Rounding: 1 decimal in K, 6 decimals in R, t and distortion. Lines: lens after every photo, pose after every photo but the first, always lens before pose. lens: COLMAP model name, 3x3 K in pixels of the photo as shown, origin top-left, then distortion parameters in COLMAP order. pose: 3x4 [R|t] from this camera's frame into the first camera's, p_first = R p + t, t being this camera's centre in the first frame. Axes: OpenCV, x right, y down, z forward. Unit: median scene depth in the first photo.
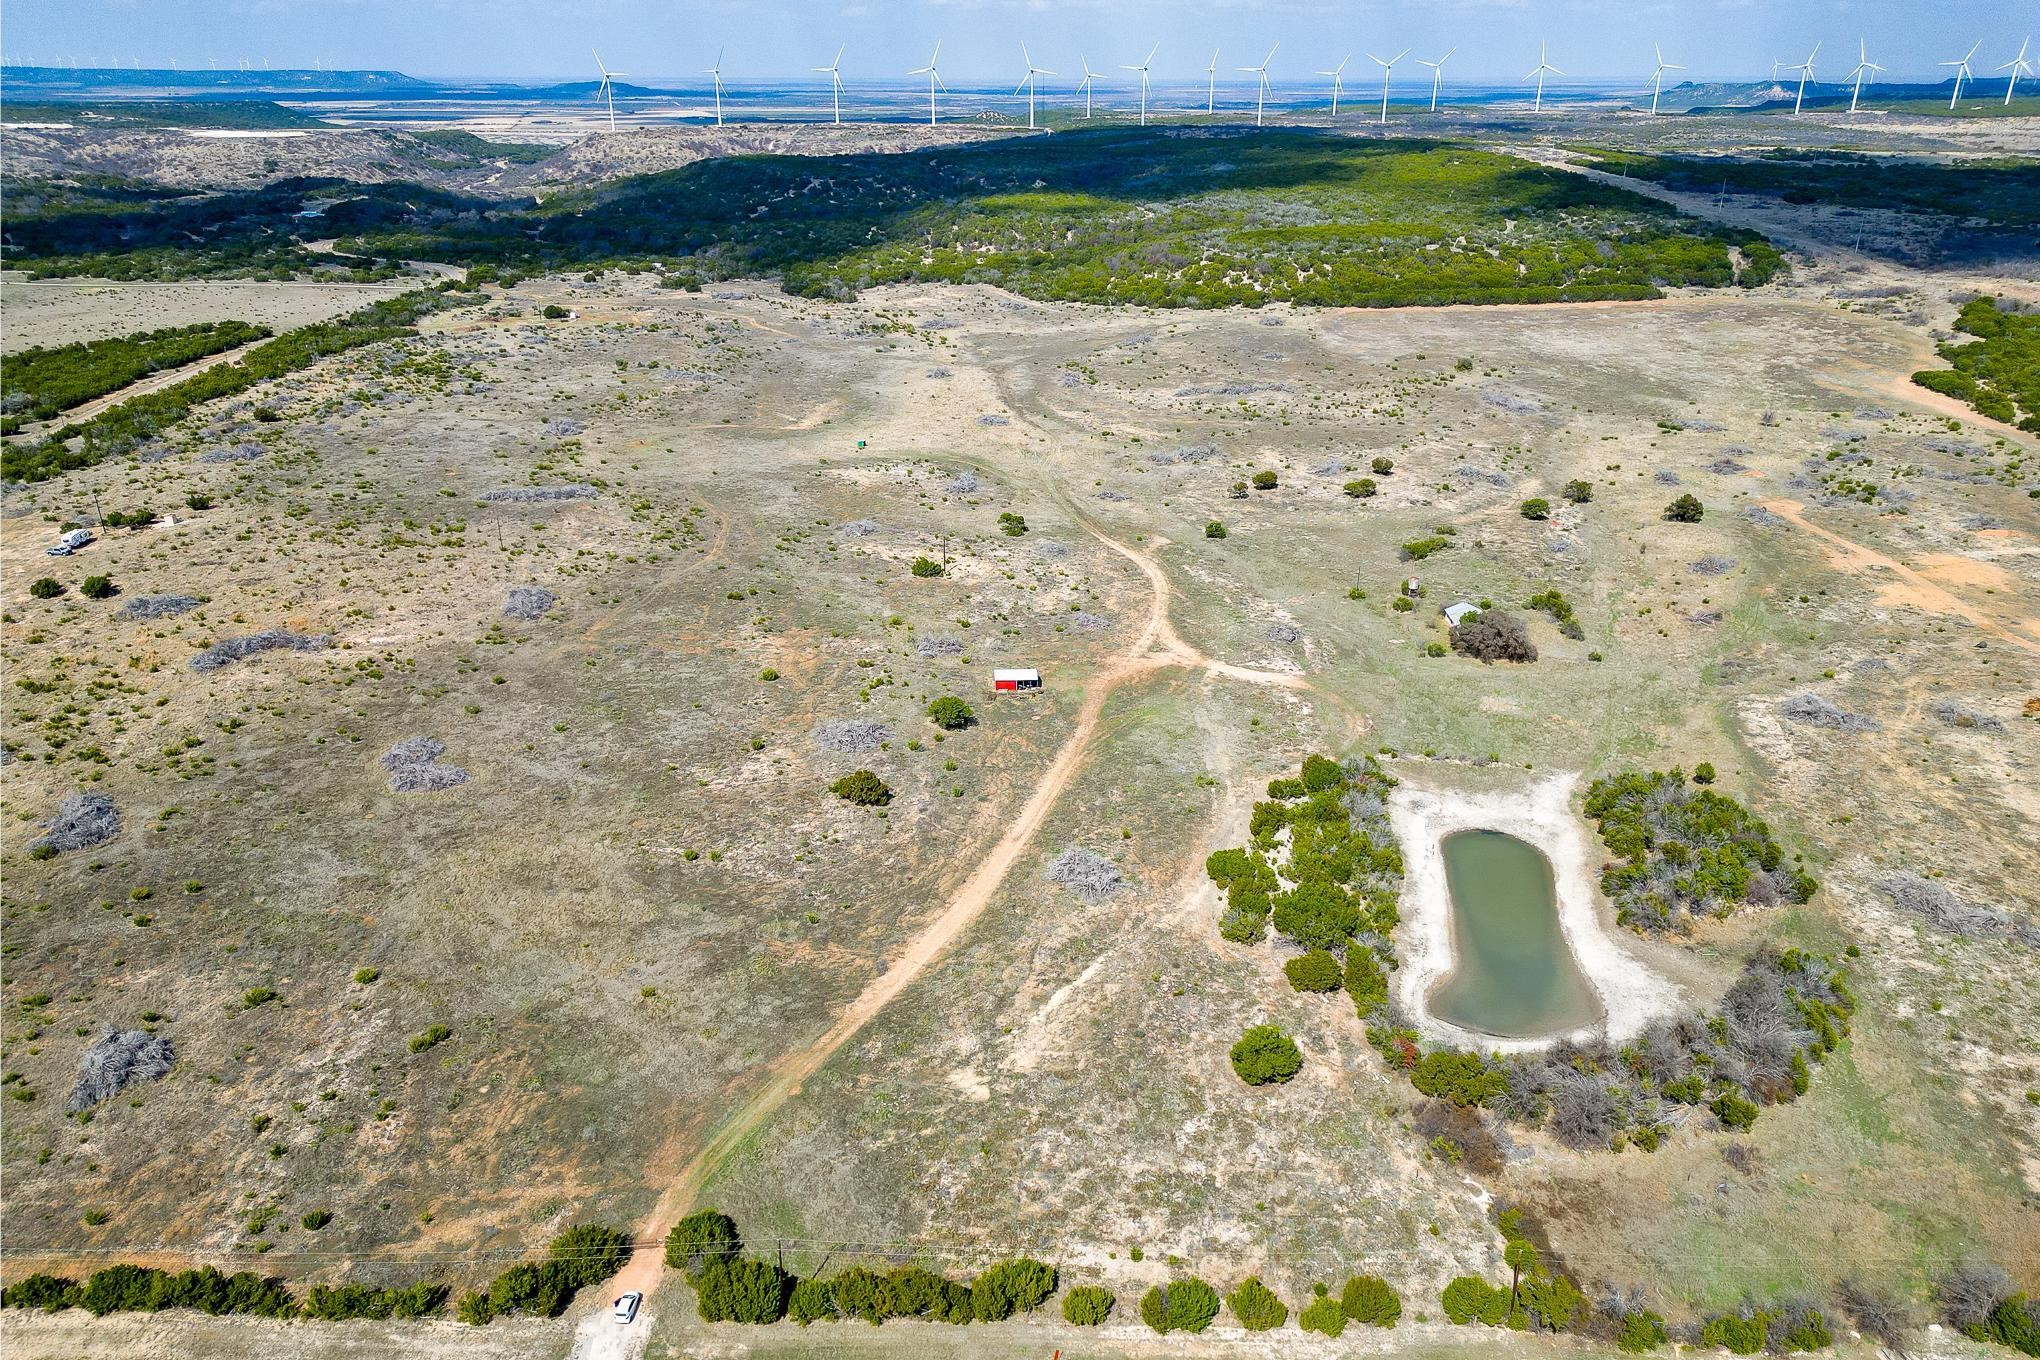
lens RADIAL K [[1417.8, 0, 1017.5], [0, 1417.8, 704.3], [0, 0, 1]] dist [0.076115, -0.070937]
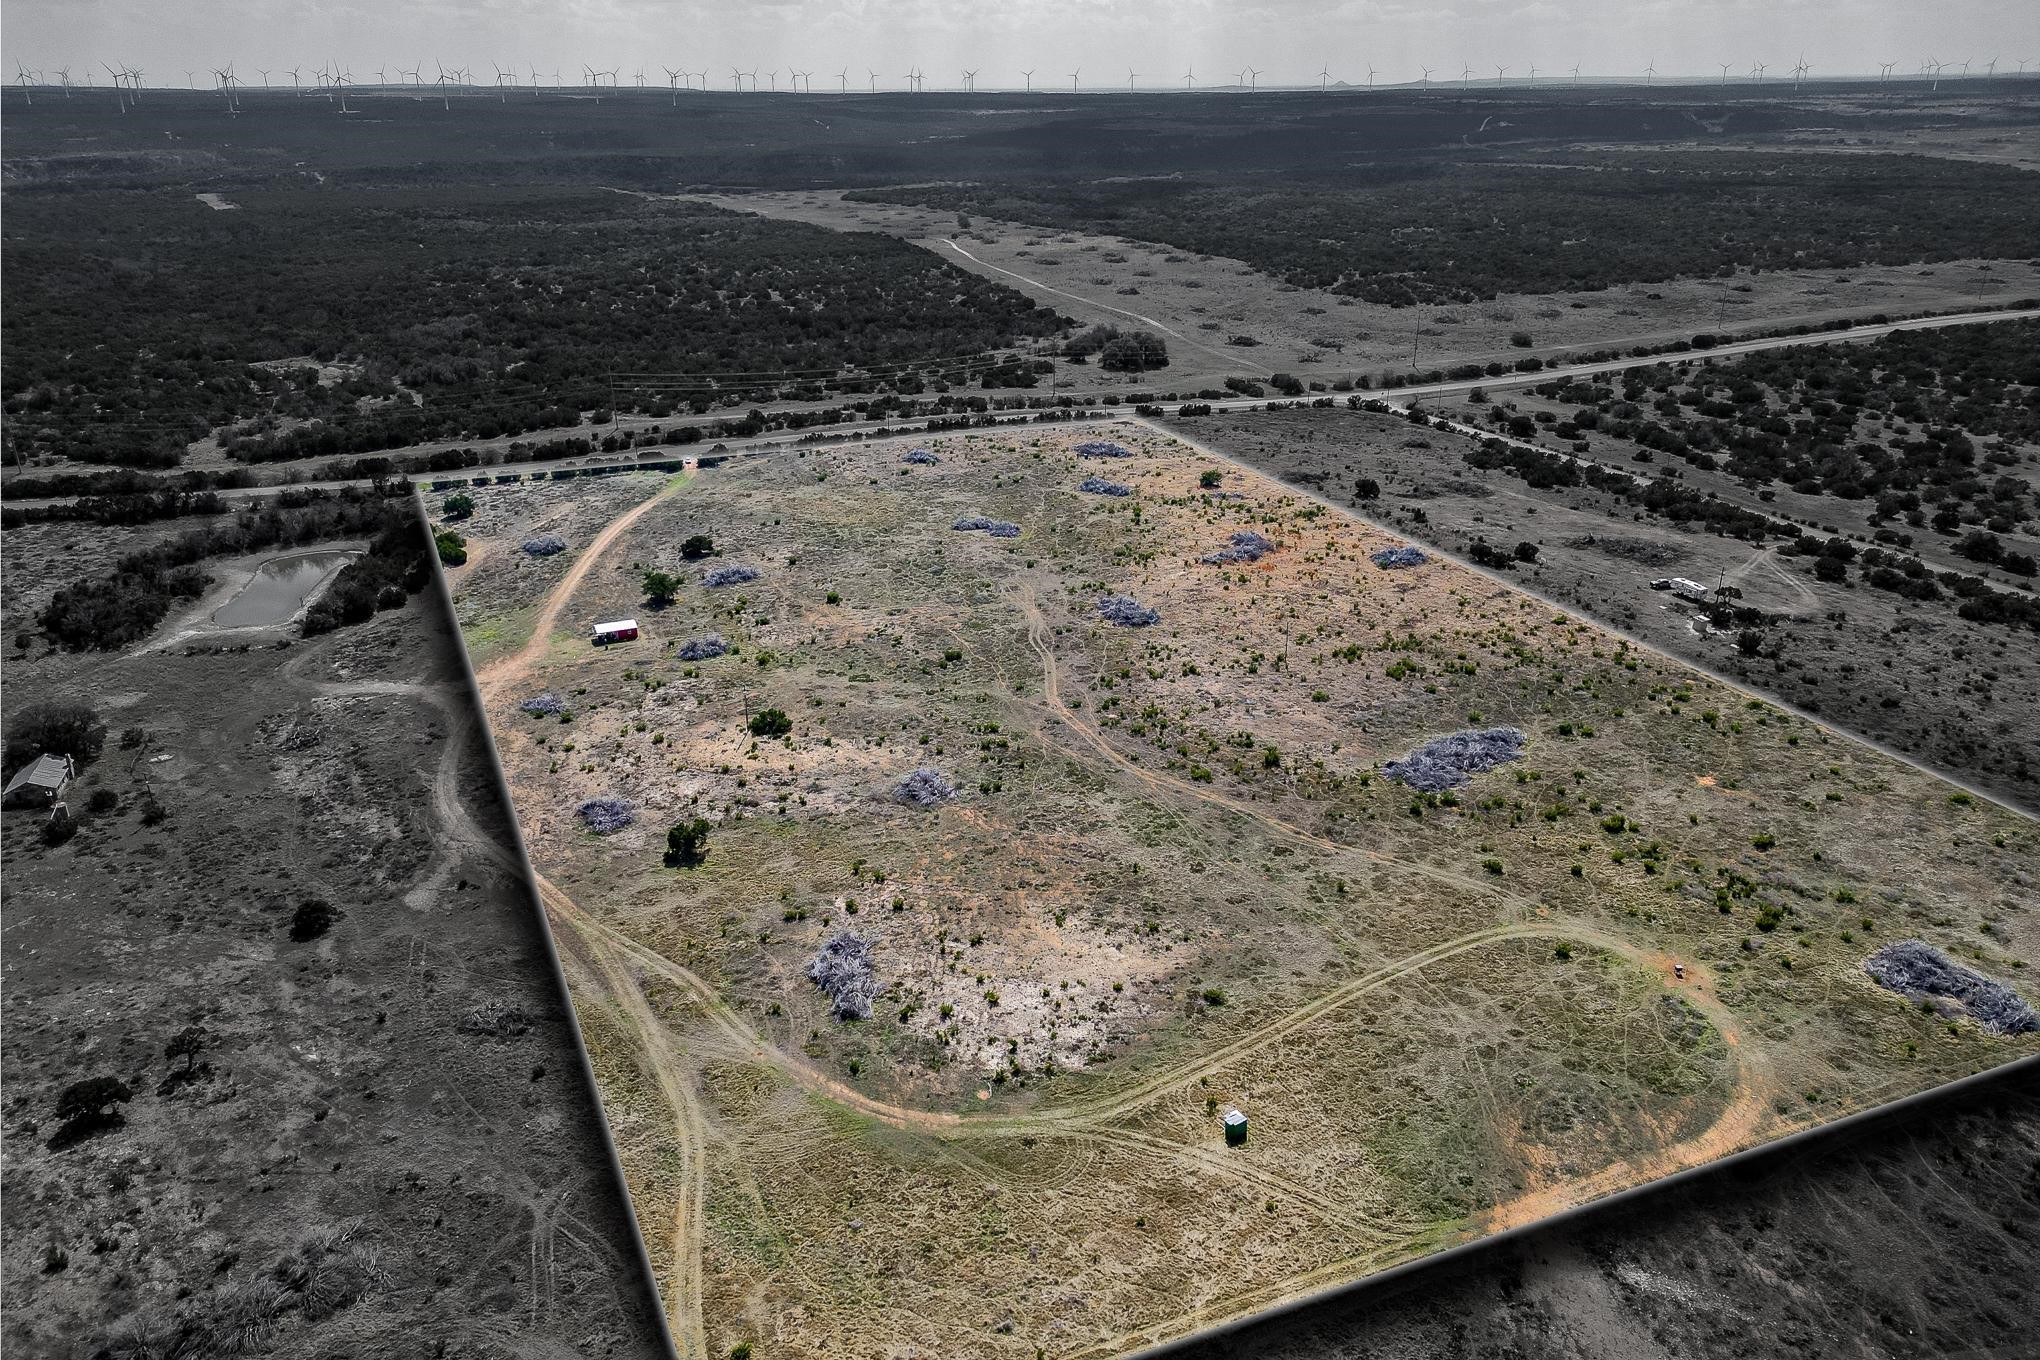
lens RADIAL K [[1417.8, 0, 1017.5], [0, 1417.8, 704.3], [0, 0, 1]] dist [0.076115, -0.070937]
pose [[-0.938647, 0.140543, -0.314943, 0.058760], [-0.137696, 0.684533, 0.715859, -0.767108], [0.316198, 0.715305, -0.623183, 1.721101]]
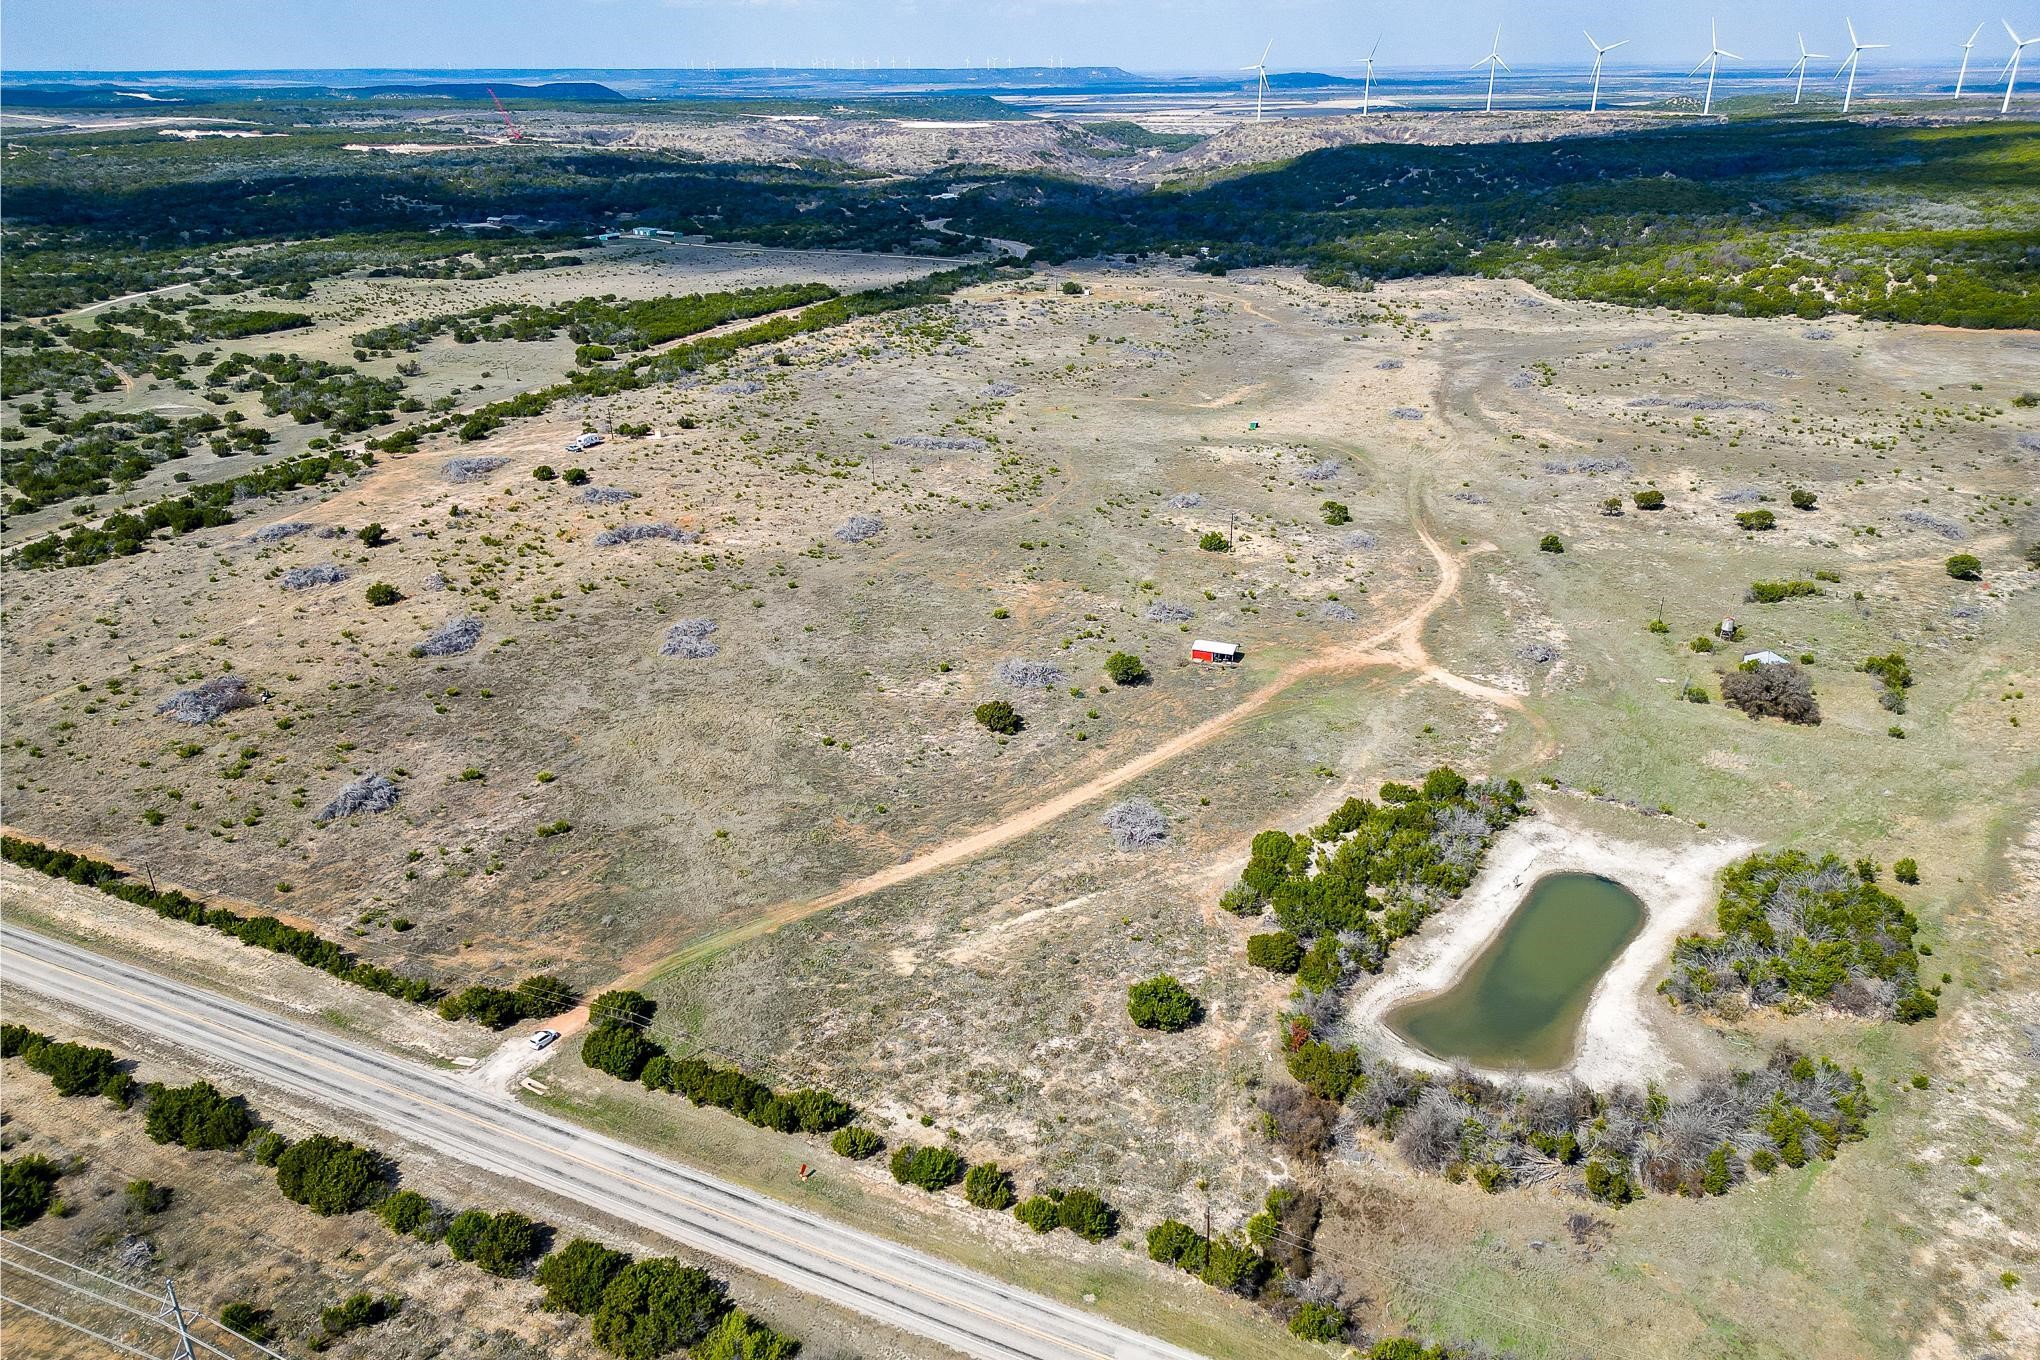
lens RADIAL K [[1417.8, 0, 1017.5], [0, 1417.8, 704.3], [0, 0, 1]] dist [0.076115, -0.070937]
pose [[0.903524, 0.167431, -0.394477, 0.265384], [-0.165034, 0.985466, 0.040270, 0.002317], [0.395486, 0.028717, 0.918023, -0.005484]]
